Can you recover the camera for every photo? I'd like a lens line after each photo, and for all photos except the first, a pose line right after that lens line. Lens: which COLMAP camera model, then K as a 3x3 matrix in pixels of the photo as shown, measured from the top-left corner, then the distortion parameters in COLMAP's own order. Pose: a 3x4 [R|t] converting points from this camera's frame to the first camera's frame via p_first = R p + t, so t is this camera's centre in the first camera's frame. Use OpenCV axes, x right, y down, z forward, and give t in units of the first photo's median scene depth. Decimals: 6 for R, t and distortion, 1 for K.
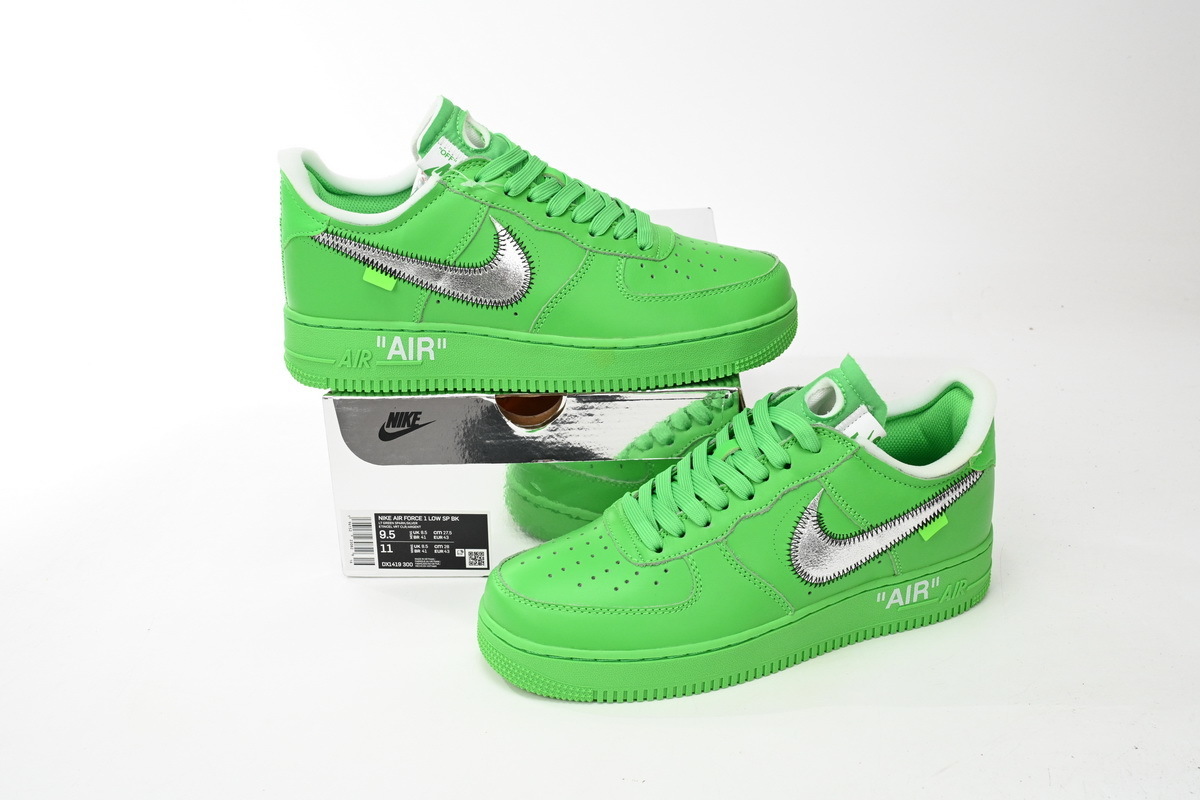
lens RADIAL K [[1359.6, 0, 601.6], [0, 1359.6, 398.0], [0, 0, 1]] dist [-0.034952, 0.000000]
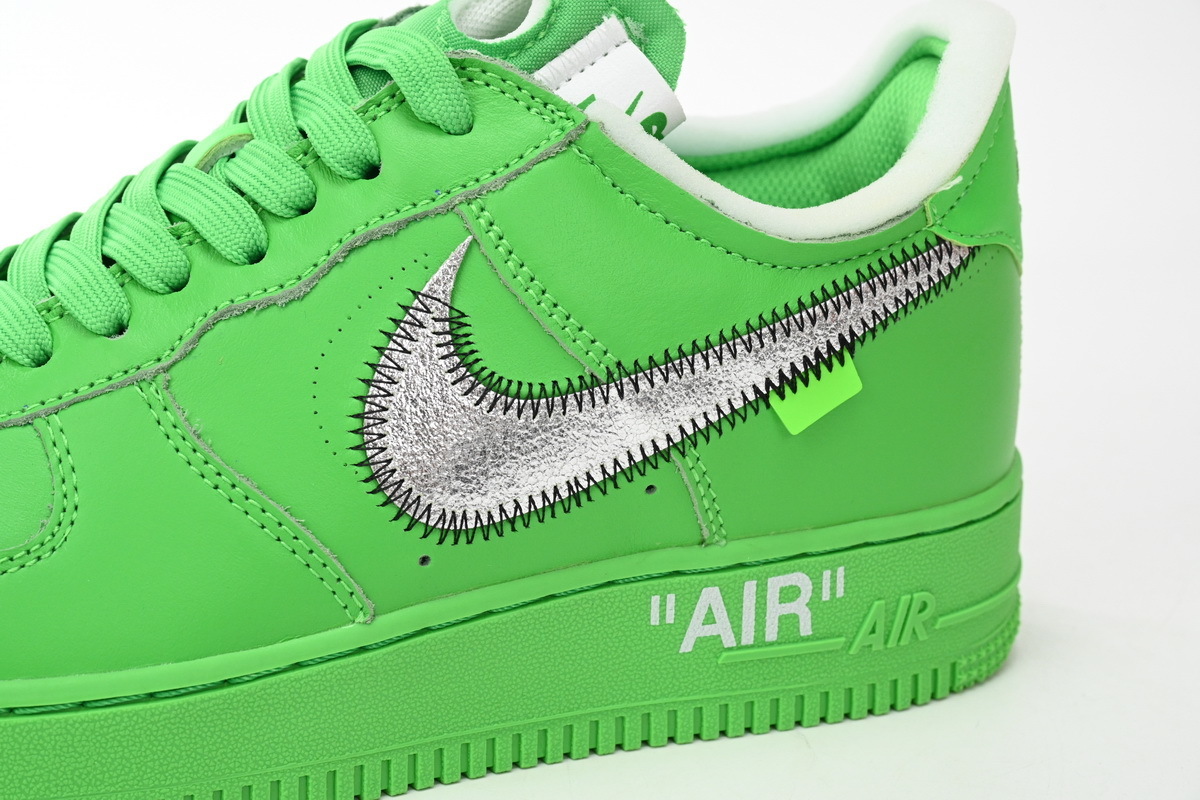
lens RADIAL K [[2400.9, 0, 598.6], [0, 2400.9, 401.5], [0, 0, 1]] dist [0.017918, 0.000000]
pose [[0.998950, 0.045295, 0.006899, 0.189869], [-0.043974, 0.990113, -0.133203, 0.181379], [-0.012864, 0.132759, 0.991065, 0.417694]]
